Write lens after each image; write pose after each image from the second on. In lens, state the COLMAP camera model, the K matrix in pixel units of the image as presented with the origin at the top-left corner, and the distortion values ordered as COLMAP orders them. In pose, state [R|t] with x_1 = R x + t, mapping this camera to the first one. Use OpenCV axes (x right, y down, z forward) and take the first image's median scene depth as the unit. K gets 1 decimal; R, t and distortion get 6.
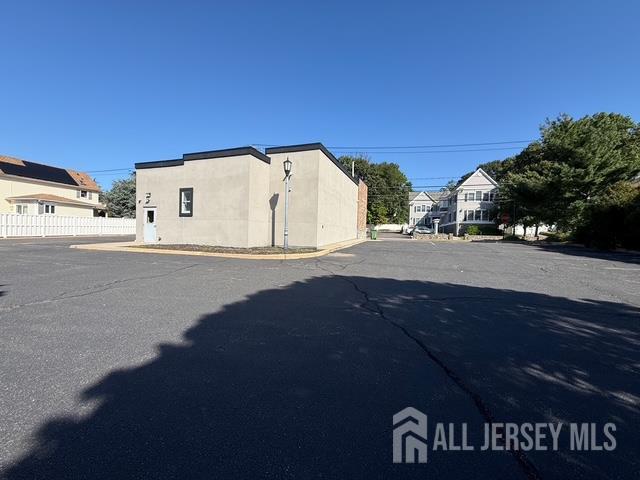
lens RADIAL K [[254.5, 0, 319.0], [0, 254.5, 240.9], [0, 0, 1]] dist [0.000357, 0.000035]
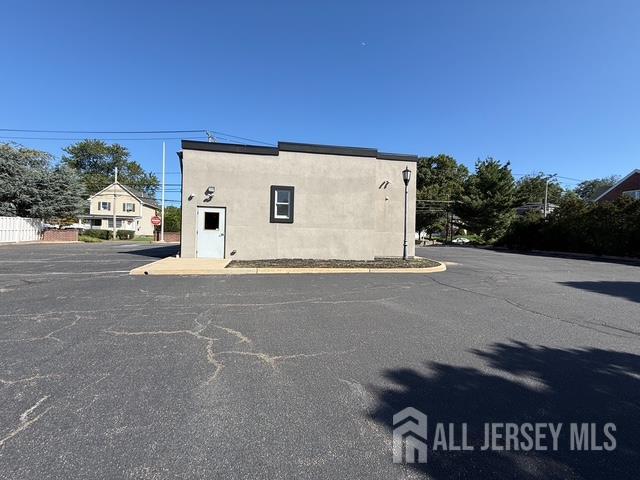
lens RADIAL K [[254.5, 0, 319.0], [0, 254.5, 240.9], [0, 0, 1]] dist [0.000357, 0.000035]
pose [[0.879699, -0.007533, 0.475472, -0.795066], [0.013381, 0.999871, -0.008916, -0.032824], [-0.475343, 0.014206, 0.879686, 0.269908]]
